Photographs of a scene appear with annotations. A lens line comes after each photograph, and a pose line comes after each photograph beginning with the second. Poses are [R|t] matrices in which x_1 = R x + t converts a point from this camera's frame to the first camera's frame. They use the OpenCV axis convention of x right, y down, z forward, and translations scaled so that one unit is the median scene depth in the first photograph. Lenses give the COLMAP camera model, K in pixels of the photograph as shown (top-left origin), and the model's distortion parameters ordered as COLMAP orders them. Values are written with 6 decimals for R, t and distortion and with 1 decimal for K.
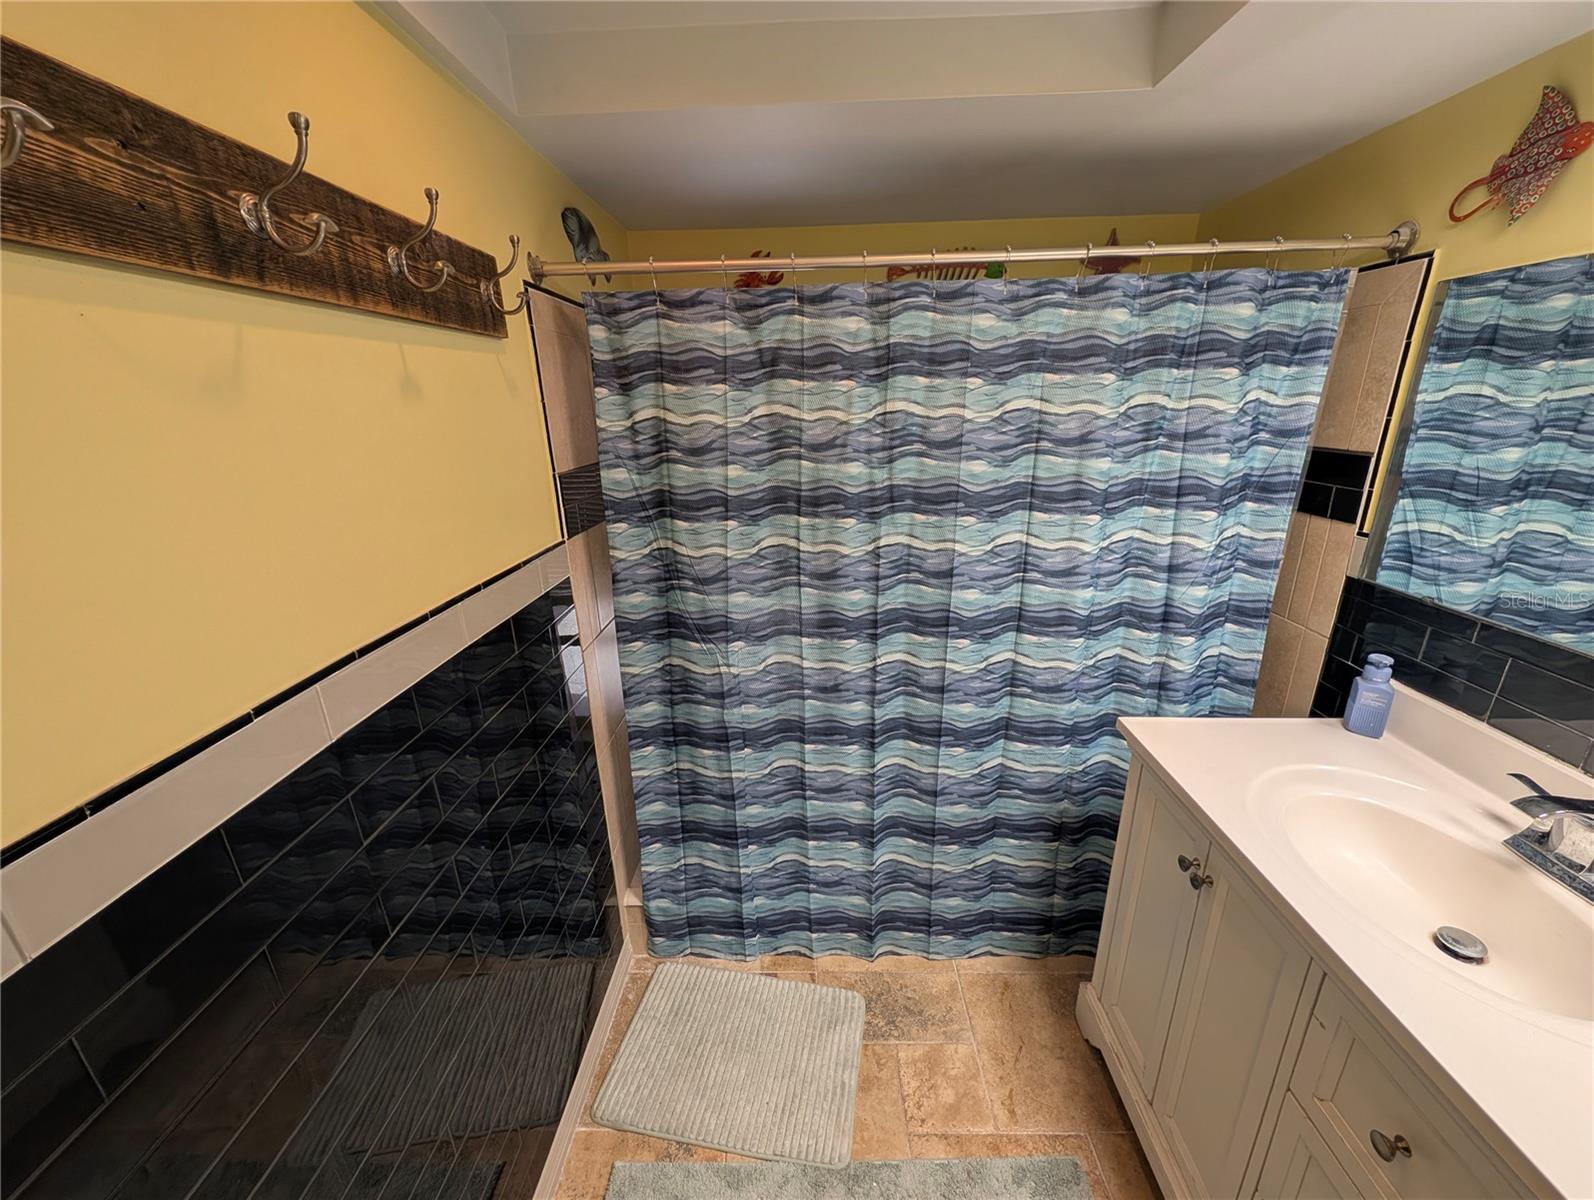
lens RADIAL K [[599.4, 0, 798.2], [0, 599.4, 598.4], [0, 0, 1]] dist [0.012282, -0.005863]
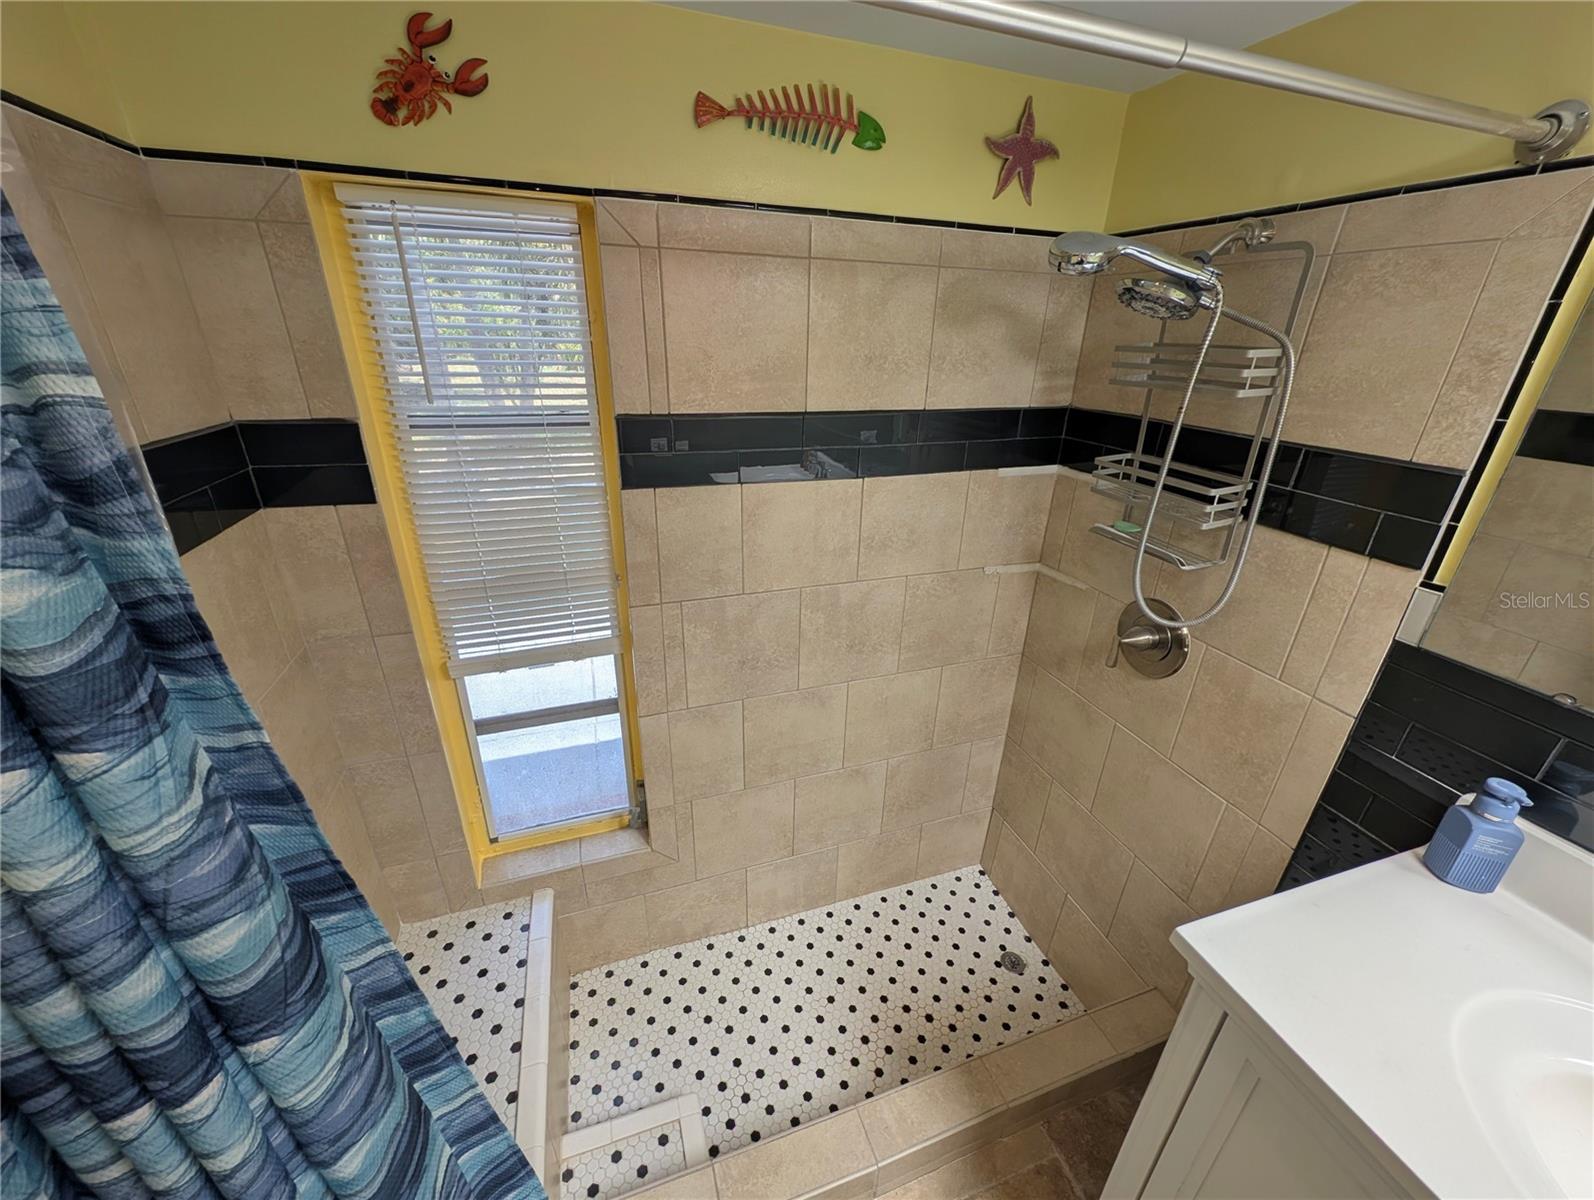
lens RADIAL K [[599.4, 0, 798.2], [0, 599.4, 598.4], [0, 0, 1]] dist [0.012282, -0.005863]
pose [[0.937450, -0.090710, 0.336095, 0.013862], [0.058621, 0.992802, 0.104445, -0.209177], [-0.343150, -0.078209, 0.936019, 0.601491]]
